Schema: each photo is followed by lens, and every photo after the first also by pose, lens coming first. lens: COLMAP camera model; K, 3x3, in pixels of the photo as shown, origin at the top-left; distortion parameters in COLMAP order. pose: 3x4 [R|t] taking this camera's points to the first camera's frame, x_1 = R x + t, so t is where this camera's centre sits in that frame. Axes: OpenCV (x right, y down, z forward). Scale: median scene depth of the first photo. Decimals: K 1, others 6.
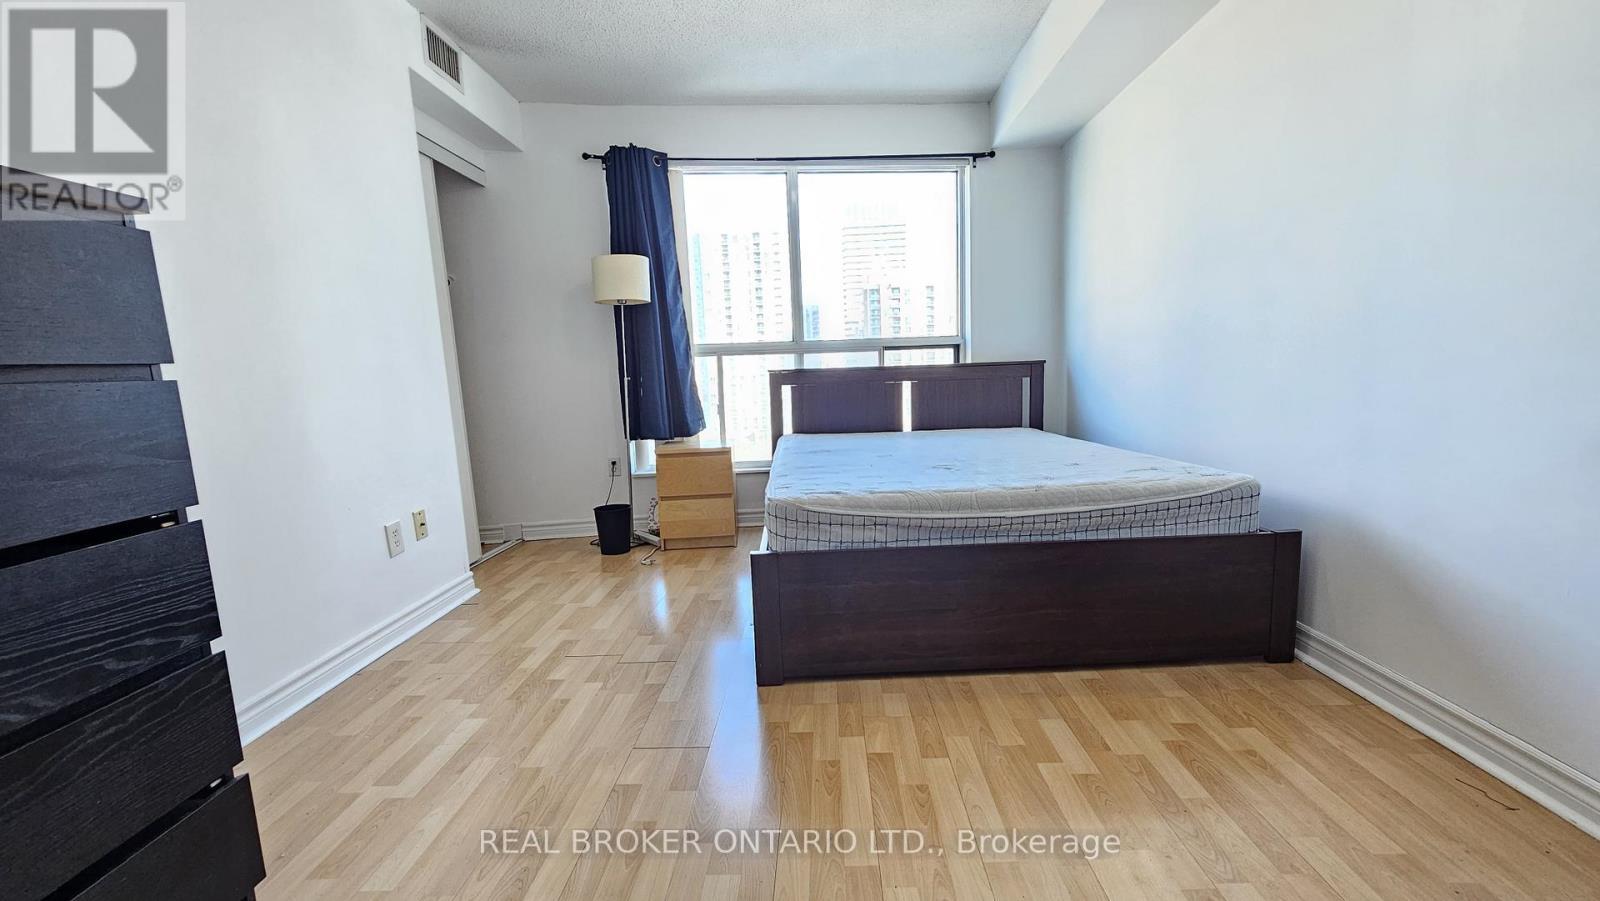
lens RADIAL K [[656.8, 0, 803.7], [0, 656.8, 452.9], [0, 0, 1]] dist [0.004274, -0.000733]
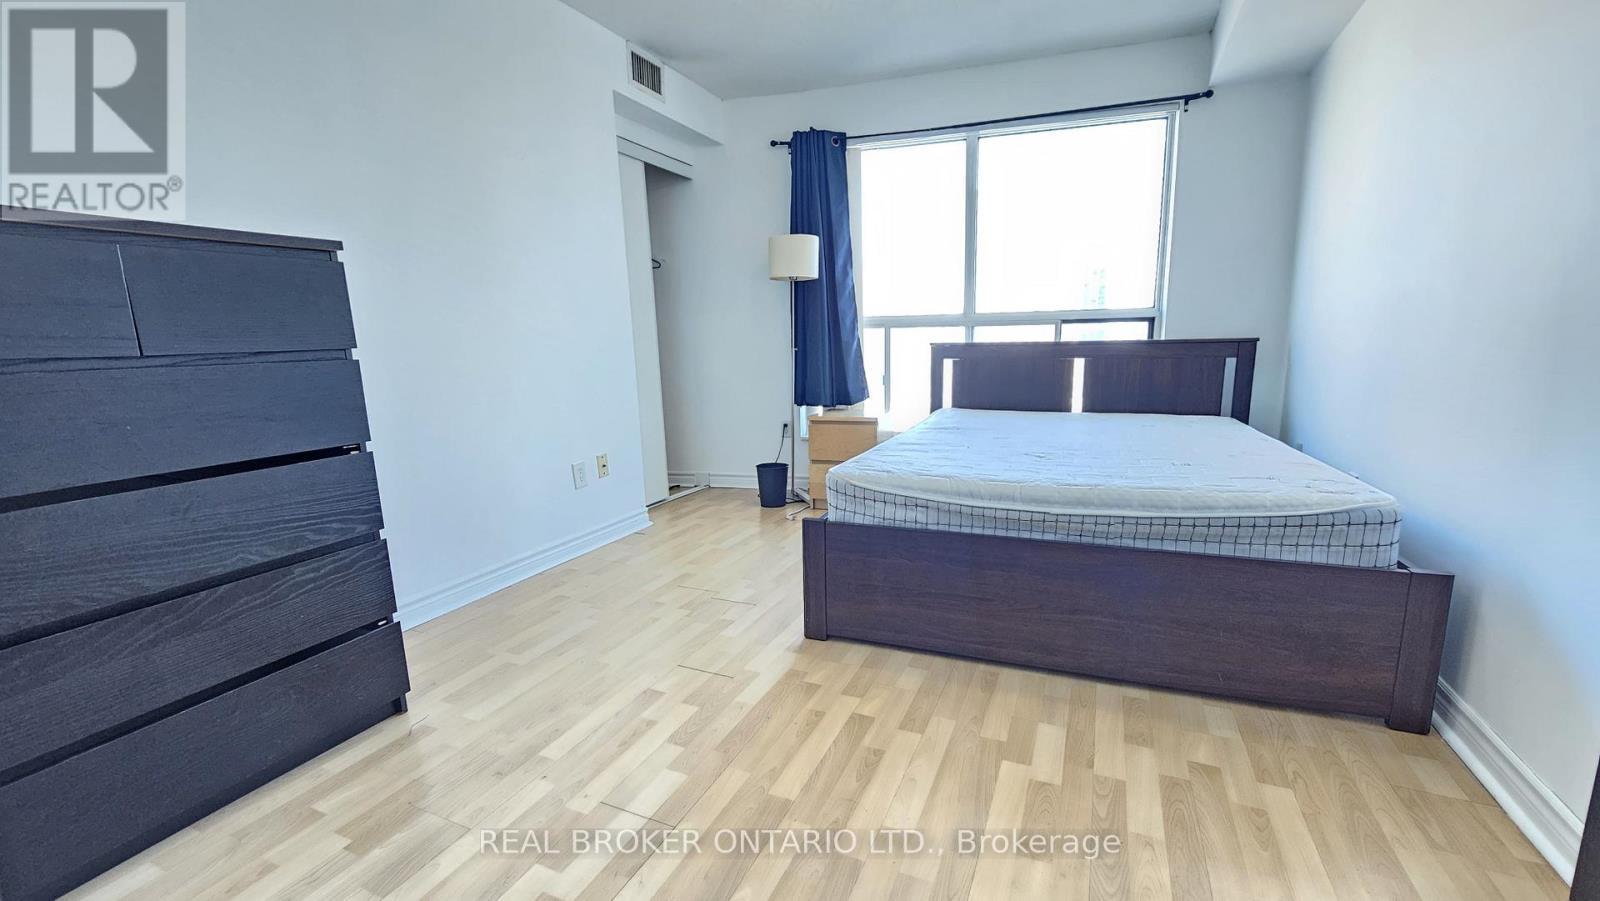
lens RADIAL K [[656.8, 0, 808.4], [0, 656.8, 451.8], [0, 0, 1]] dist [0.004274, -0.000733]
pose [[0.922469, 0.081584, -0.377354, 0.222856], [-0.060527, 0.995892, 0.067348, -0.022976], [0.381298, -0.039286, 0.923617, -0.008503]]
